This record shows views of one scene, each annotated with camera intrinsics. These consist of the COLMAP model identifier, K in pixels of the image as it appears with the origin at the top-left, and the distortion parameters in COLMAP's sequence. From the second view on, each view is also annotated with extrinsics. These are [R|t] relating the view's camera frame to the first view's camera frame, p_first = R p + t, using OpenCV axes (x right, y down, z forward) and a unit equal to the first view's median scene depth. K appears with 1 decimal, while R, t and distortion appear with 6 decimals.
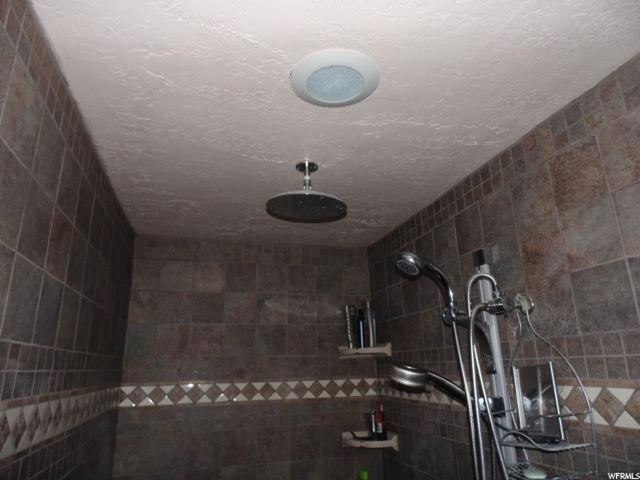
lens RADIAL K [[424.2, 0, 320.0], [0, 424.2, 240.0], [0, 0, 1]] dist [-0.011229, -0.000889]
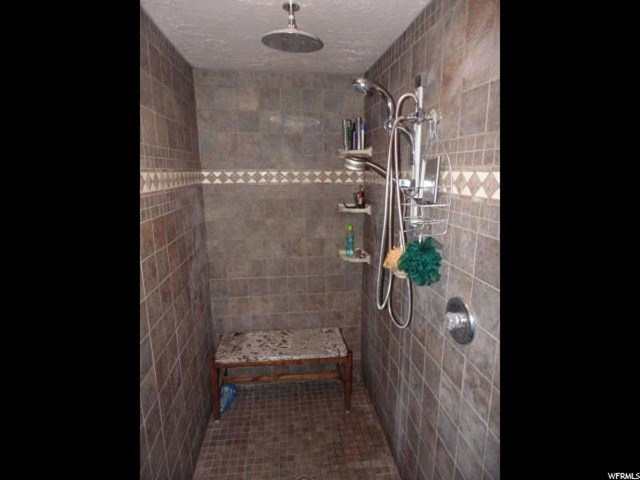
lens RADIAL K [[323.0, 0, 320.0], [0, 323.0, 240.0], [0, 0, 1]] dist [-0.014025, 0.000021]
pose [[0.987317, 0.053609, -0.149434, 0.180650], [0.024677, 0.877998, 0.478027, -0.009391], [0.156829, -0.475652, 0.865540, -0.137823]]
